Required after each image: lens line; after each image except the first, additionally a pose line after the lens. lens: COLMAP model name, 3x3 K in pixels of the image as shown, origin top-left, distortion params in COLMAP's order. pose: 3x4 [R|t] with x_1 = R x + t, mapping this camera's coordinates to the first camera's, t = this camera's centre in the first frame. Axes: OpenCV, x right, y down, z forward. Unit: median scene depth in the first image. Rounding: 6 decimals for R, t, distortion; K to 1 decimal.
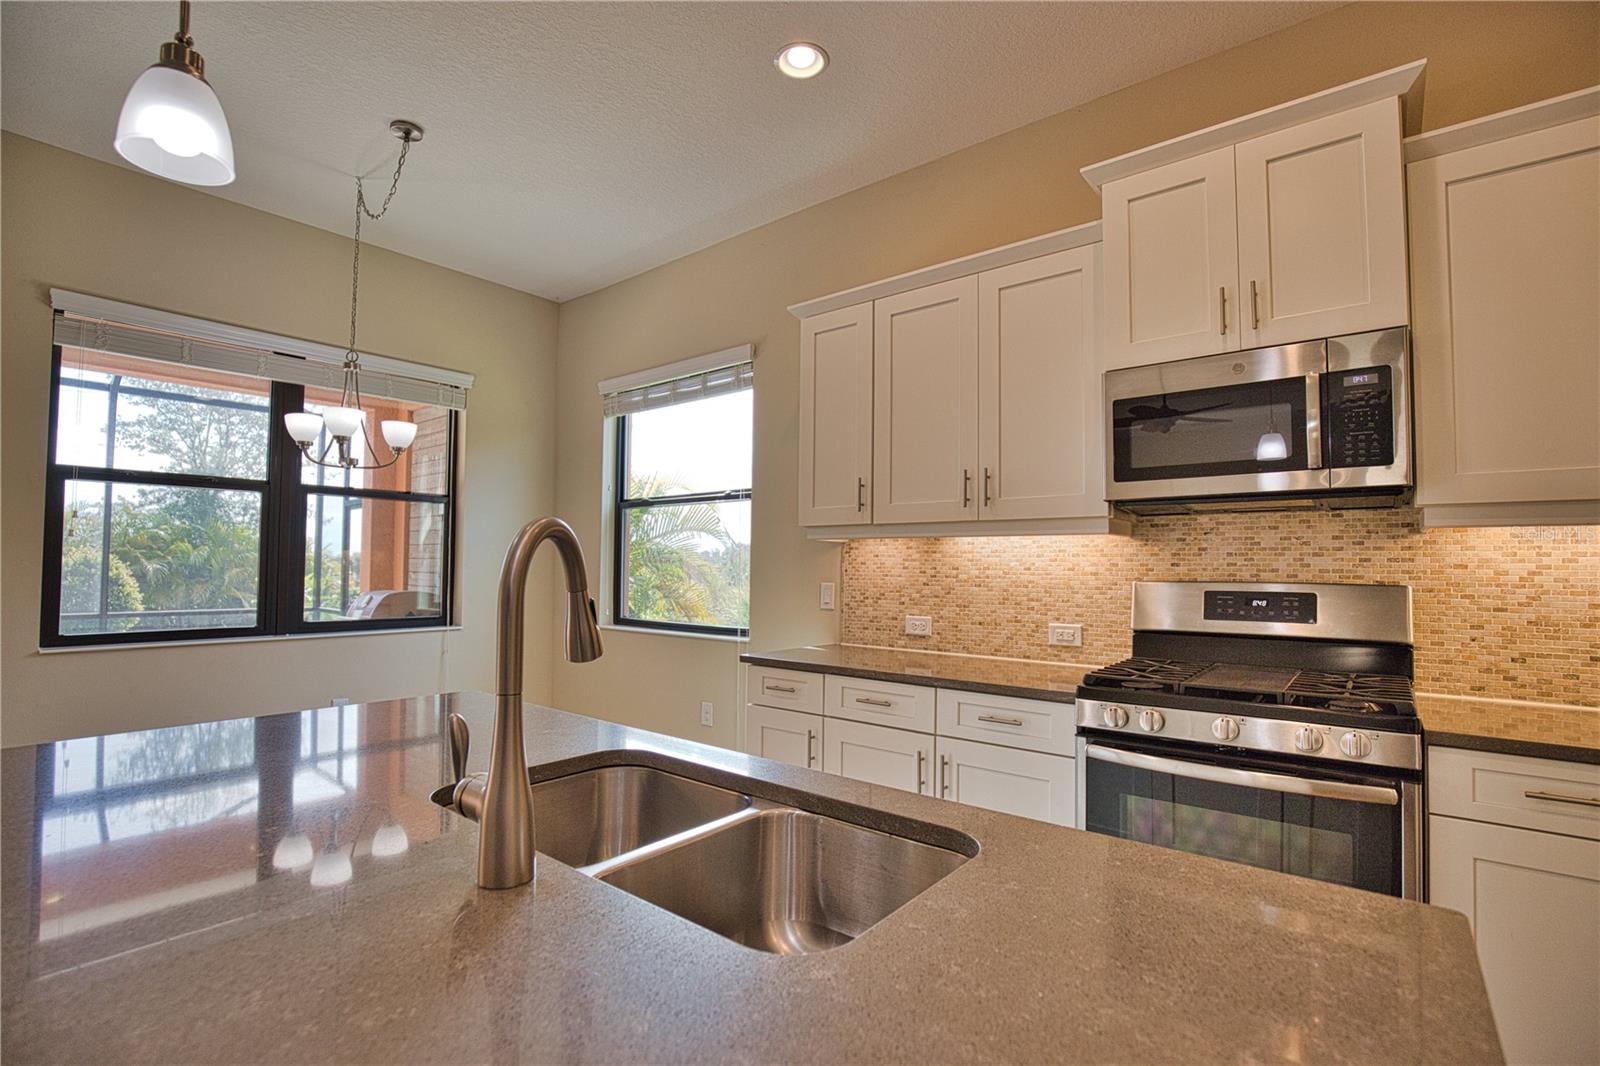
lens RADIAL K [[730.2, 0, 805.7], [0, 730.2, 542.4], [0, 0, 1]] dist [-0.034657, 0.006745]
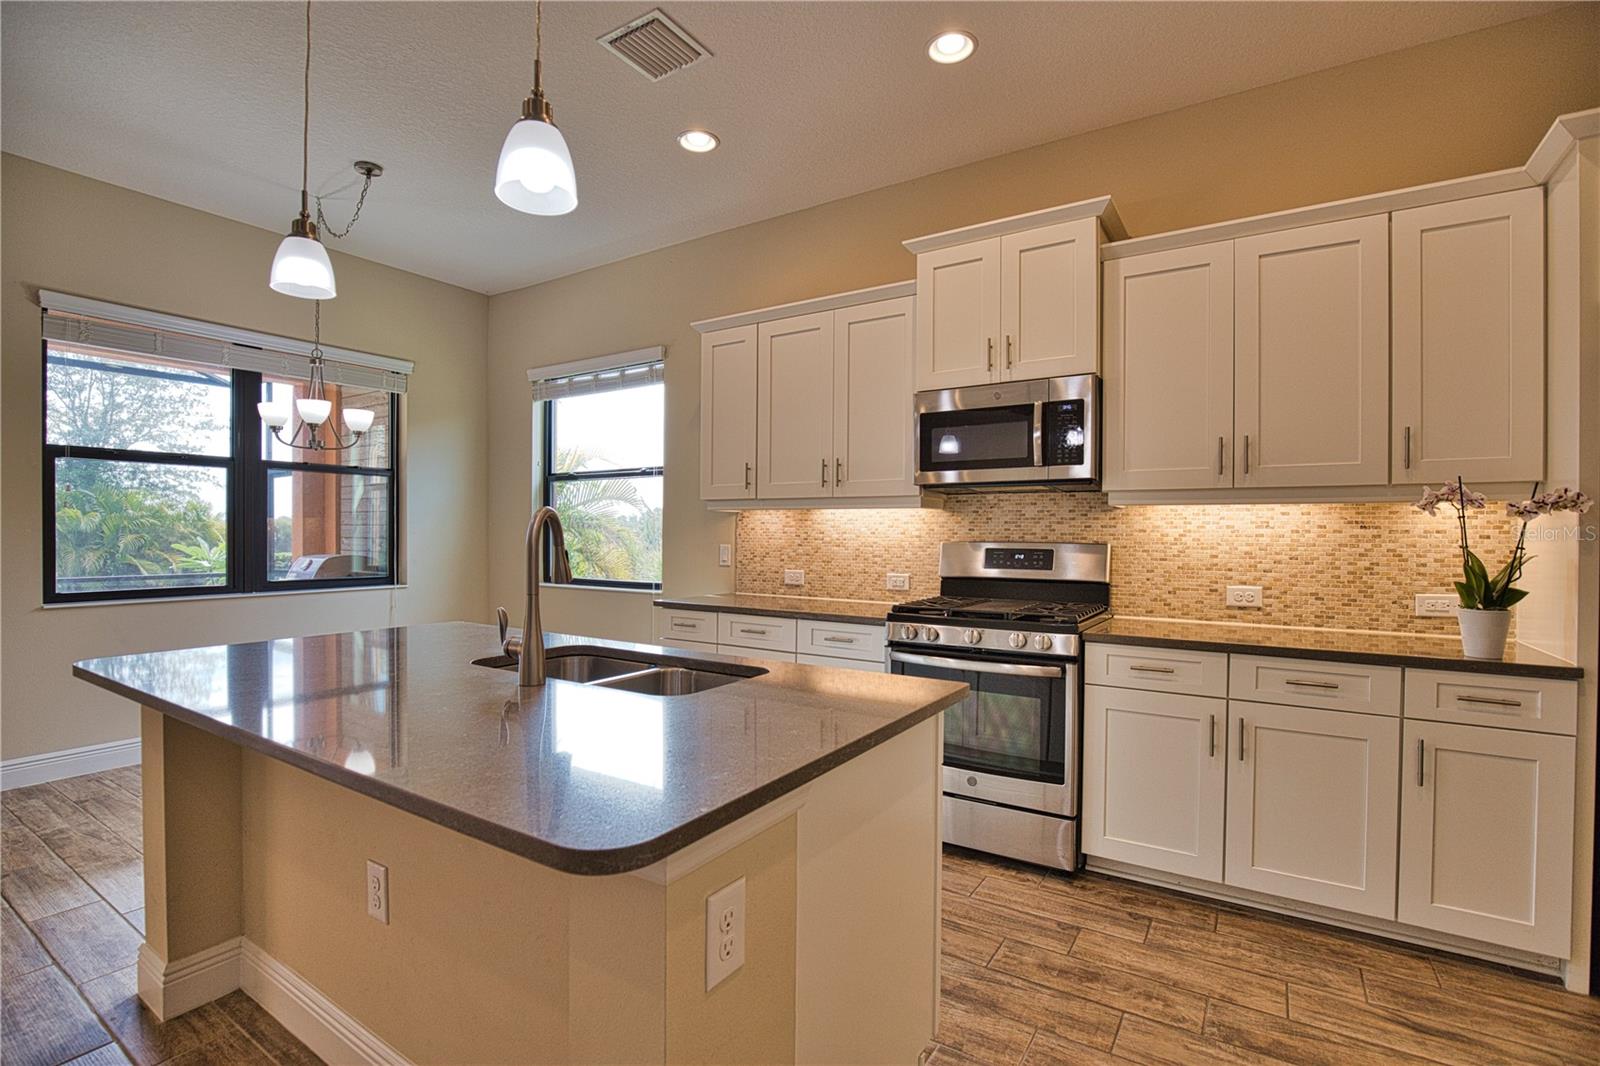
lens RADIAL K [[730.2, 0, 806.4], [0, 730.2, 540.5], [0, 0, 1]] dist [-0.034657, 0.006745]
pose [[0.993846, -0.003815, 0.110701, 0.038210], [-0.001262, 0.998952, 0.045754, -0.011074], [-0.110759, -0.045612, 0.992800, -0.320730]]
